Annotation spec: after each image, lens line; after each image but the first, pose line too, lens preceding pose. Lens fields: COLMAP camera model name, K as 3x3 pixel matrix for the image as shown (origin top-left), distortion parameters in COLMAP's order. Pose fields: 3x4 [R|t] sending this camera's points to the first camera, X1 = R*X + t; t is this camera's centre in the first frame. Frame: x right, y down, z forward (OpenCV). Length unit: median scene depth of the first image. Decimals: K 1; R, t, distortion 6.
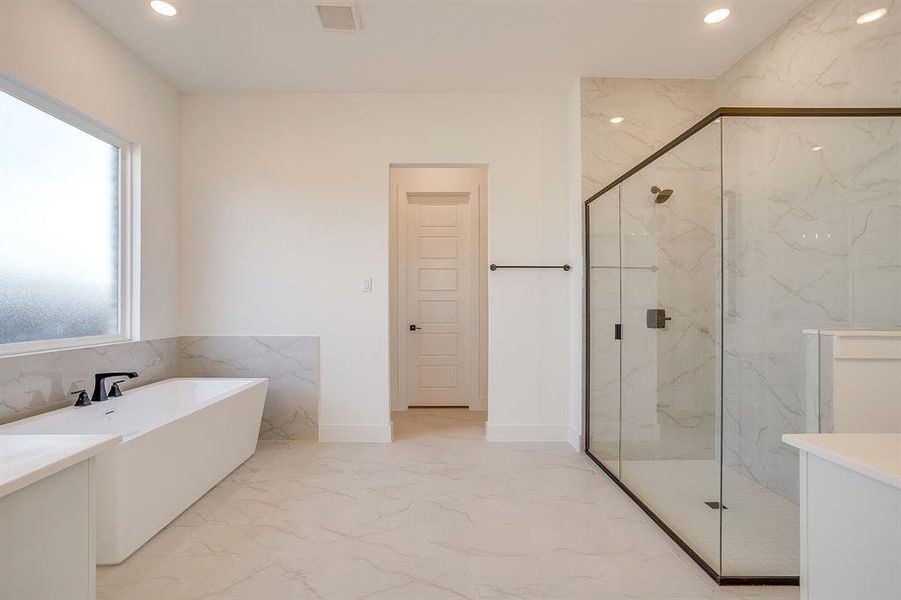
lens RADIAL K [[443.1, 0, 450.5], [0, 443.1, 299.5], [0, 0, 1]] dist [-0.050998, 0.028867]
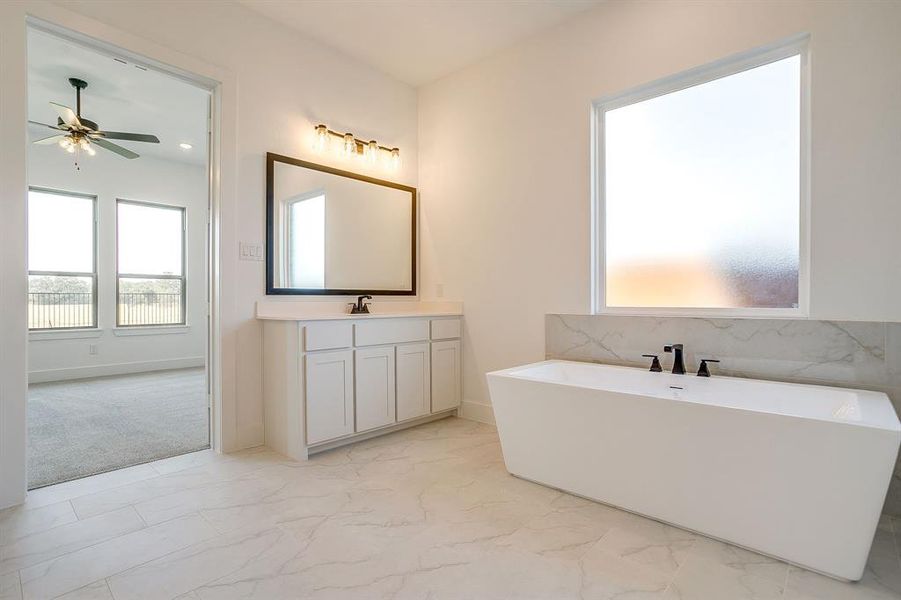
lens RADIAL K [[443.1, 0, 448.0], [0, 443.1, 300.9], [0, 0, 1]] dist [-0.050998, 0.028867]
pose [[-0.703967, 0.000718, -0.710233, 0.198097], [0.006318, 0.999966, -0.005251, 0.074201], [0.710205, -0.008184, -0.703948, 1.240821]]
